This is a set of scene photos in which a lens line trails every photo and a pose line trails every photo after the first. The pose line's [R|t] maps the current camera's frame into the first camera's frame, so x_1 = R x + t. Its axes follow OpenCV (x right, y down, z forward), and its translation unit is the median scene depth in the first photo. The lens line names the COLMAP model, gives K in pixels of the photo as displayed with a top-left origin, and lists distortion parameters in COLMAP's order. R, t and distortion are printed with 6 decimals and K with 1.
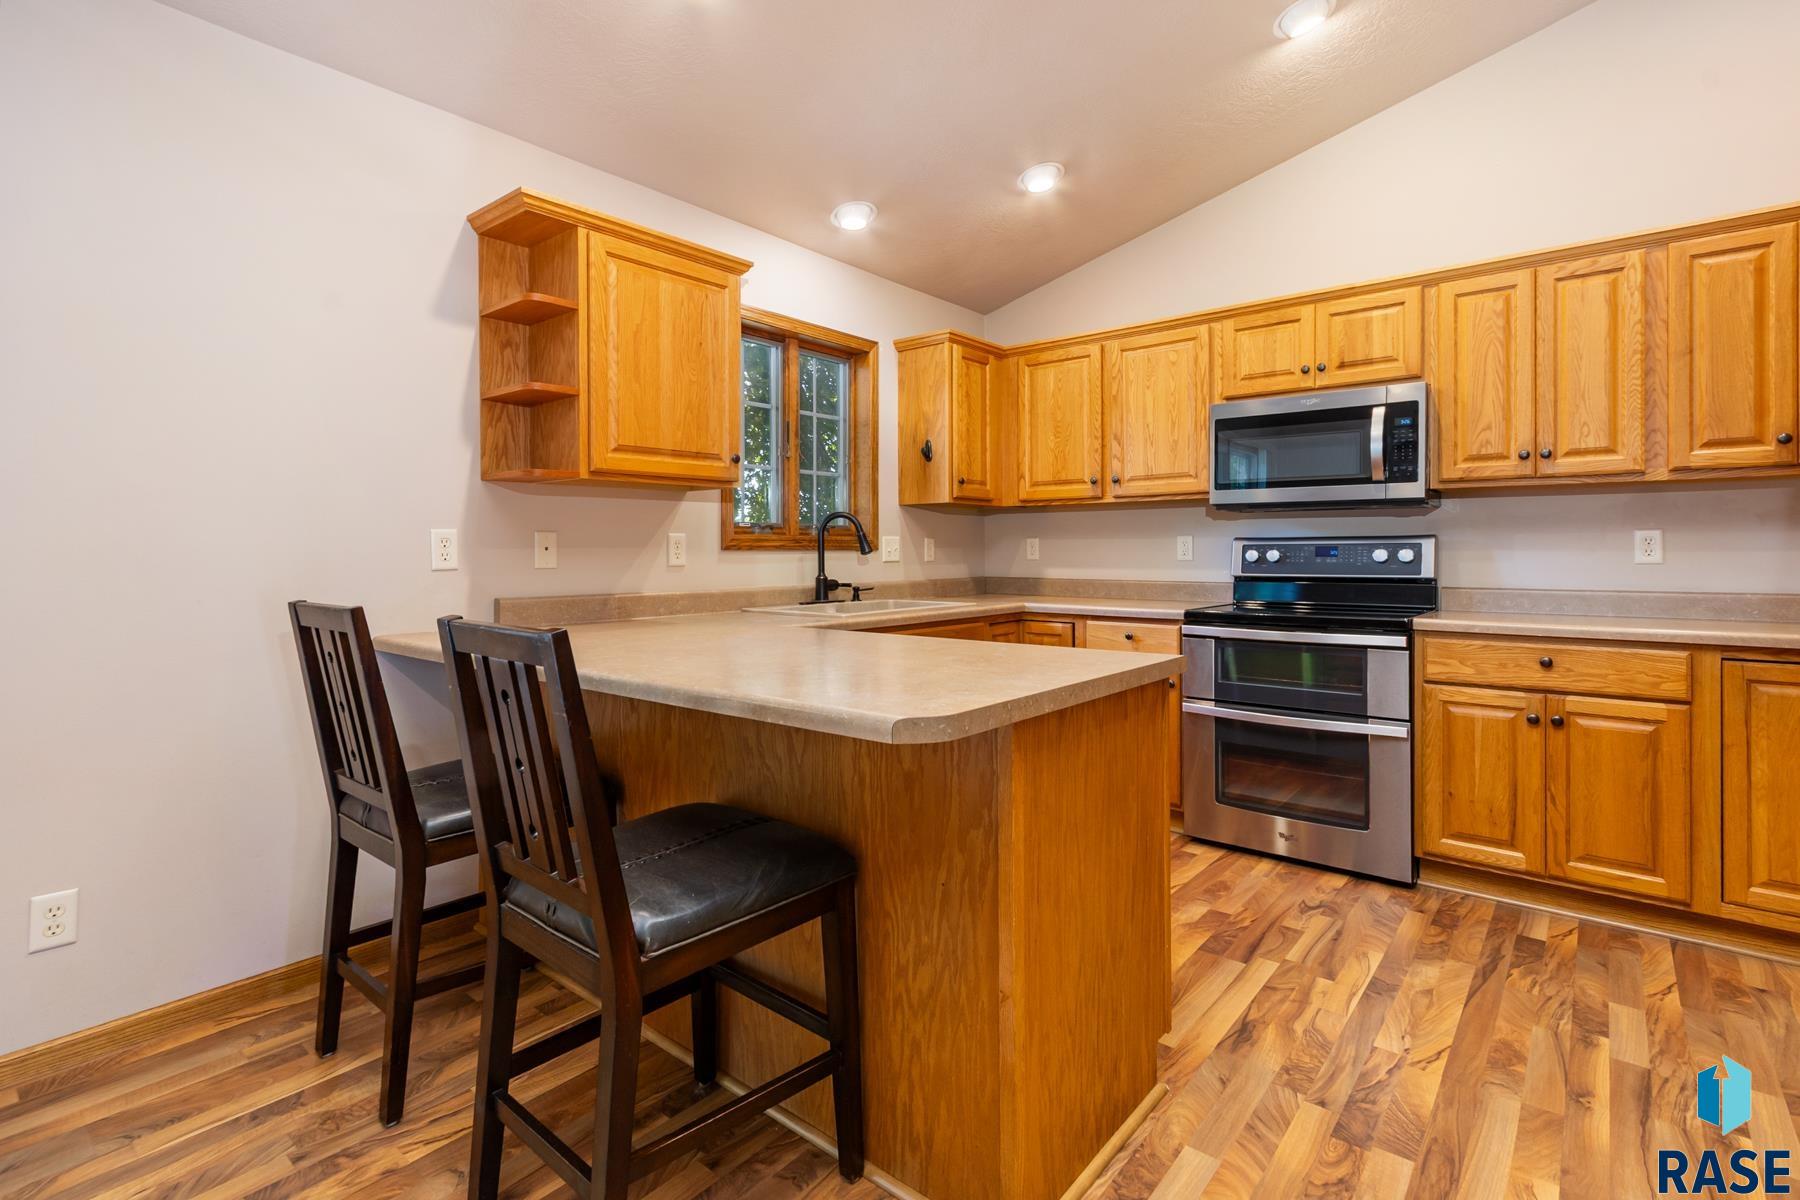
lens RADIAL K [[850.9, 0, 897.3], [0, 850.9, 541.4], [0, 0, 1]] dist [-0.001186, -0.000200]
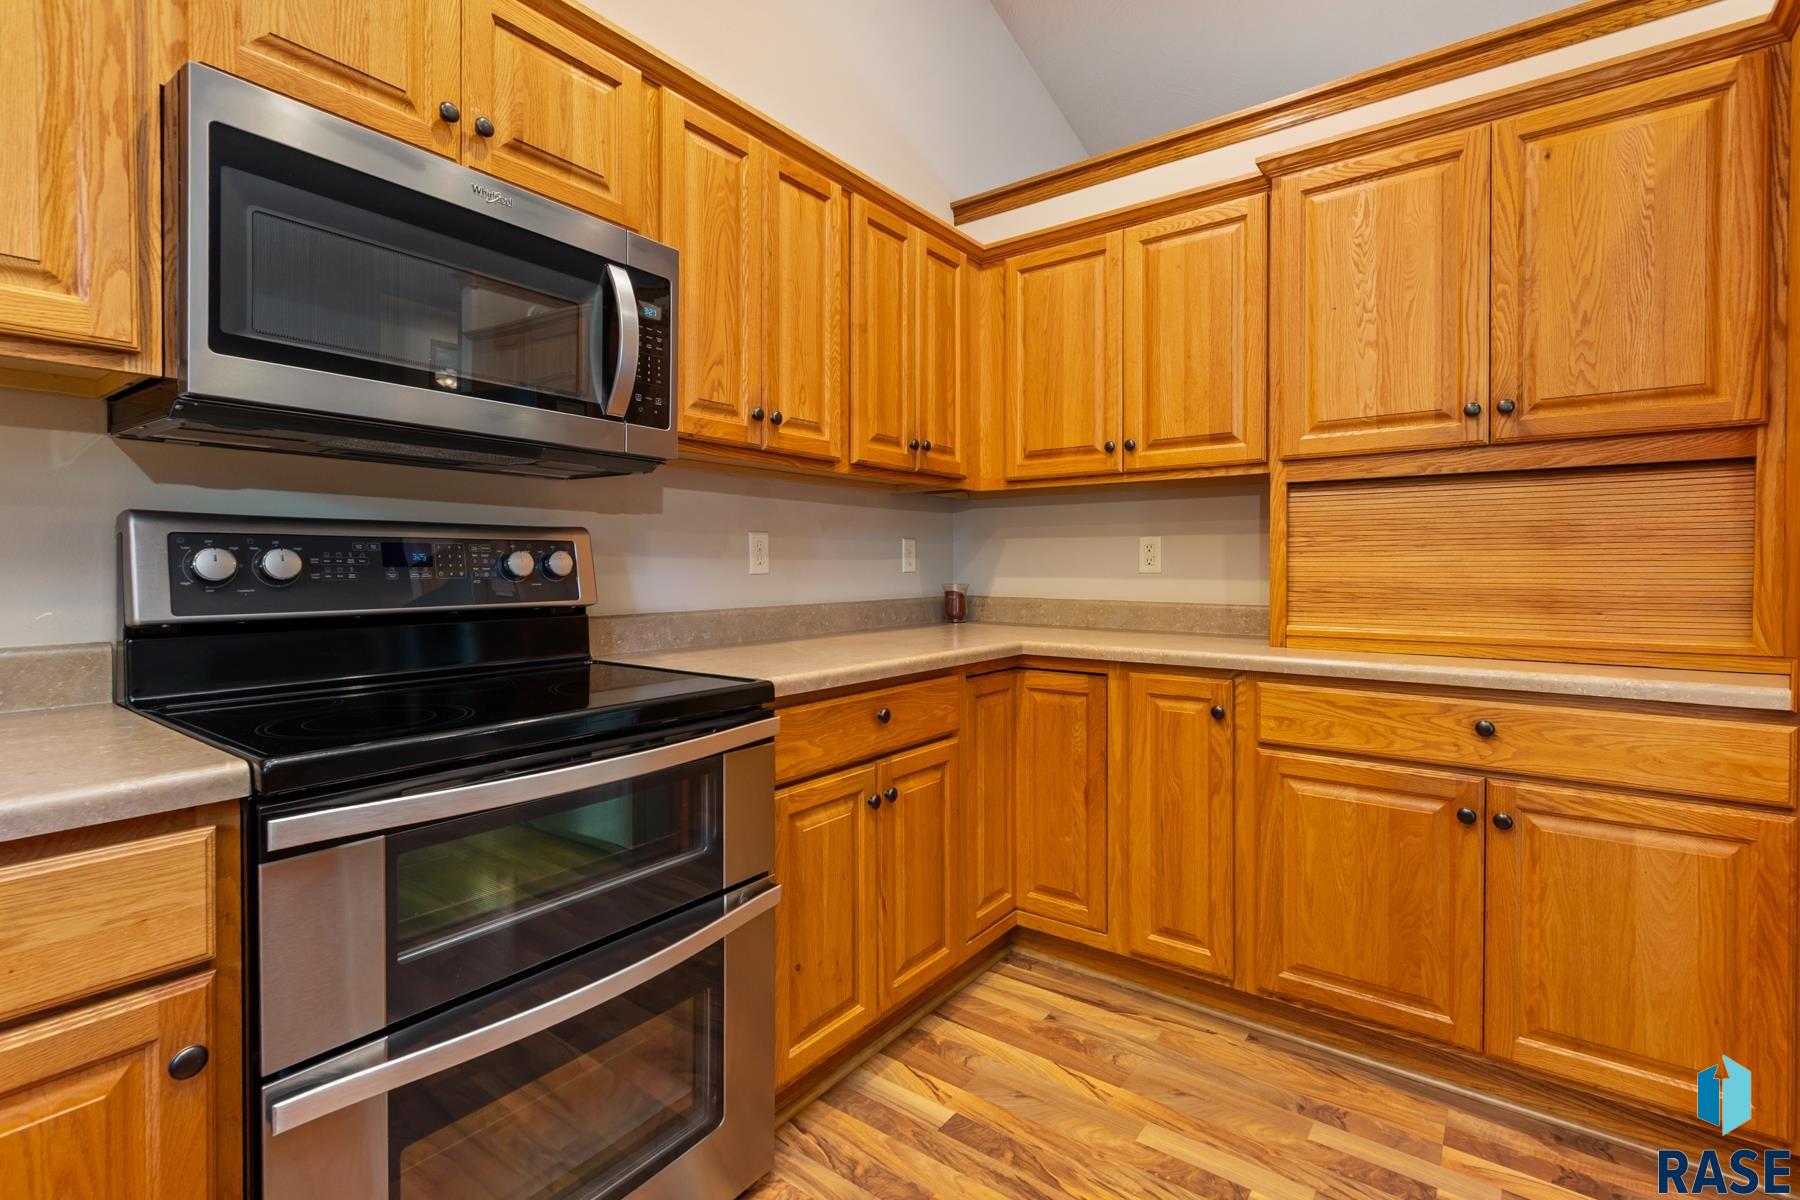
lens RADIAL K [[825.5, 0, 897.0], [0, 825.5, 581.4], [0, 0, 1]] dist [-0.001054, -0.000211]
pose [[-0.040940, -0.019701, 0.998967, 0.074182], [-0.016054, 0.999689, 0.019057, 0.015304], [-0.999033, -0.015257, -0.041243, 0.872096]]
